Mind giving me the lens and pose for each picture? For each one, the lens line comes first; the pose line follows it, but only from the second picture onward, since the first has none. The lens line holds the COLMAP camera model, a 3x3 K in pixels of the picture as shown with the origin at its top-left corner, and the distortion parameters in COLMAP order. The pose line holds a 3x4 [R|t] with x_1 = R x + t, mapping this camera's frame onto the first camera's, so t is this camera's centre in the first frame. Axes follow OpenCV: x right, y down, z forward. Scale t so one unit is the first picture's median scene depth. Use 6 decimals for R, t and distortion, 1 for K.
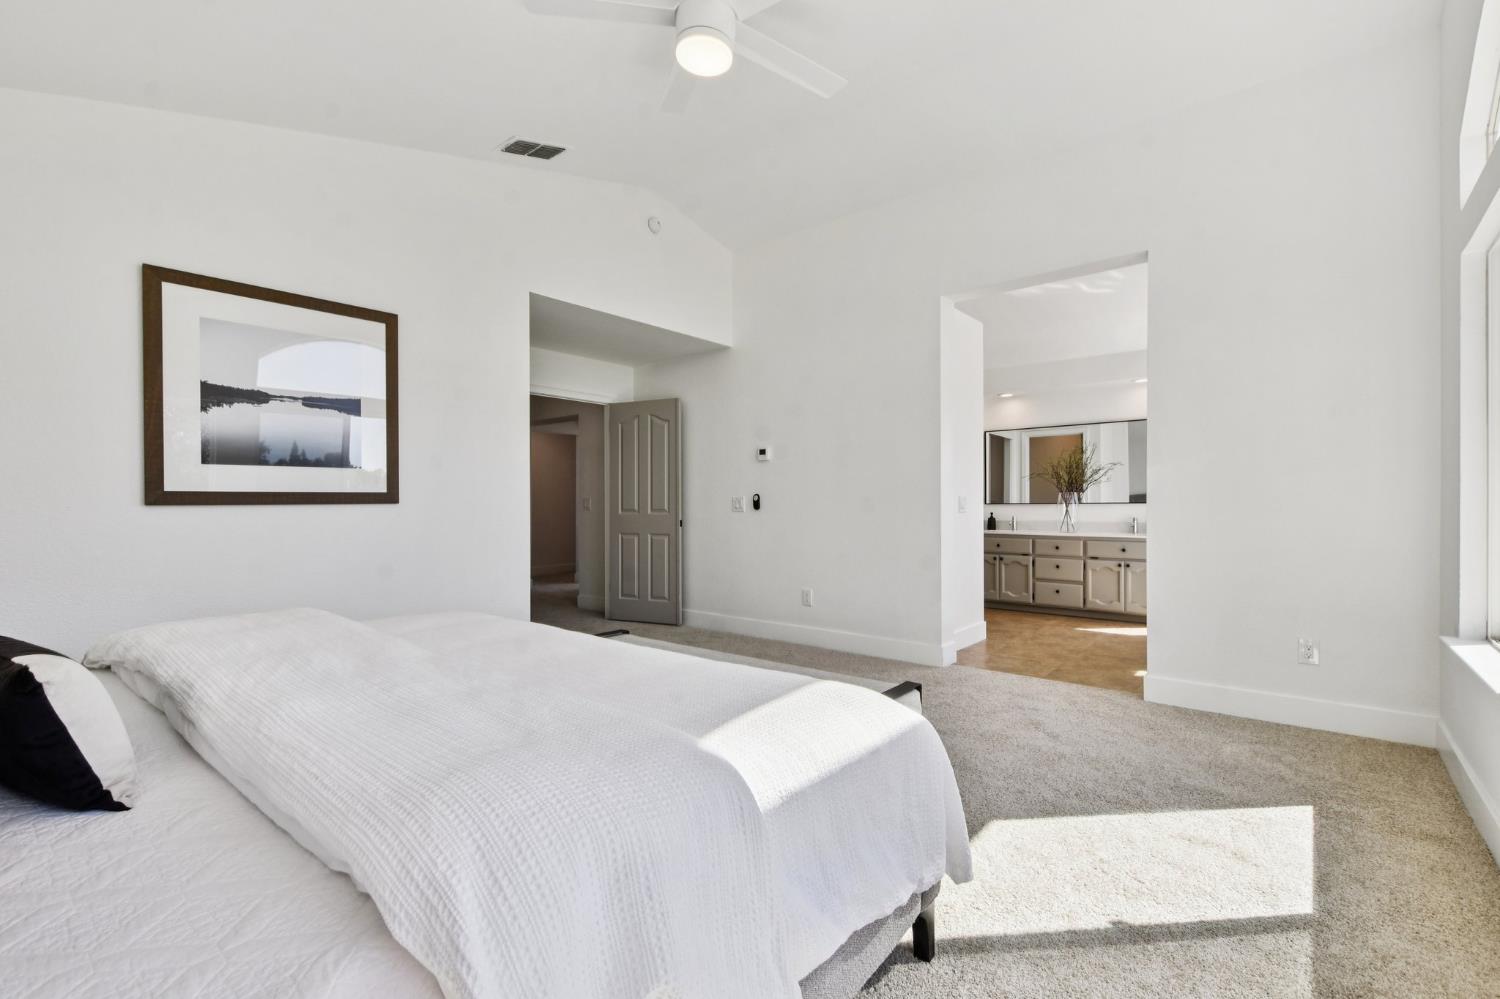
lens RADIAL K [[671.0, 0, 752.3], [0, 671.0, 508.2], [0, 0, 1]] dist [-0.001222, 0.000827]
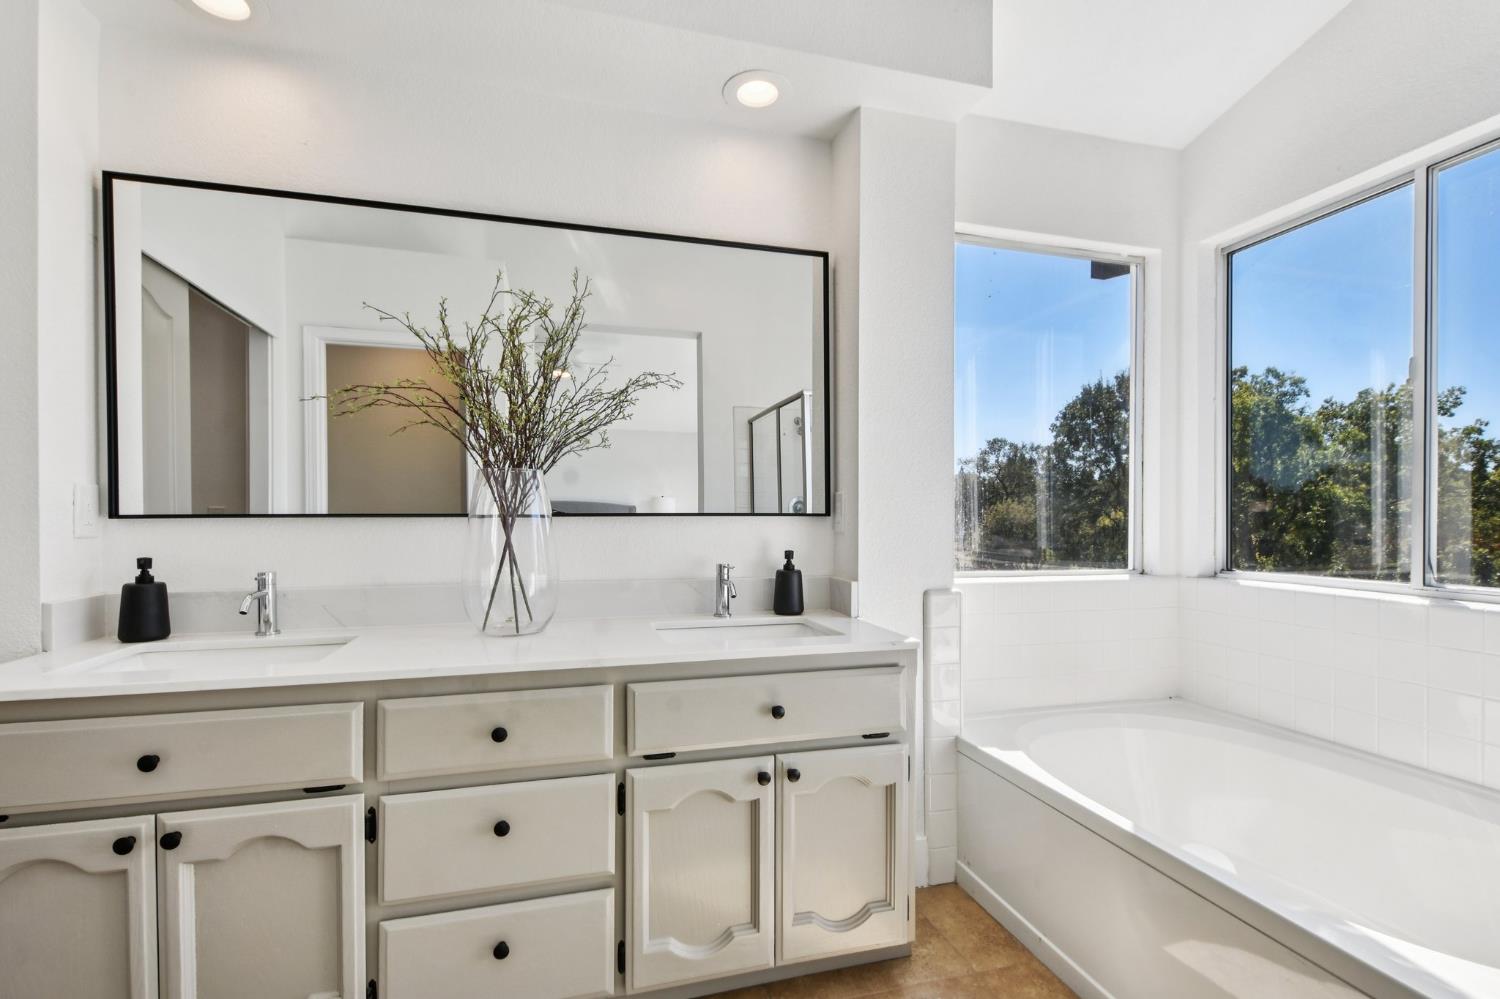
lens RADIAL K [[671.0, 0, 749.3], [0, 671.0, 513.9], [0, 0, 1]] dist [-0.001222, 0.000827]
pose [[0.567643, -0.004306, 0.823263, 0.323895], [0.001482, 0.999990, 0.004208, -0.008529], [-0.823273, -0.001168, 0.567644, 0.804580]]
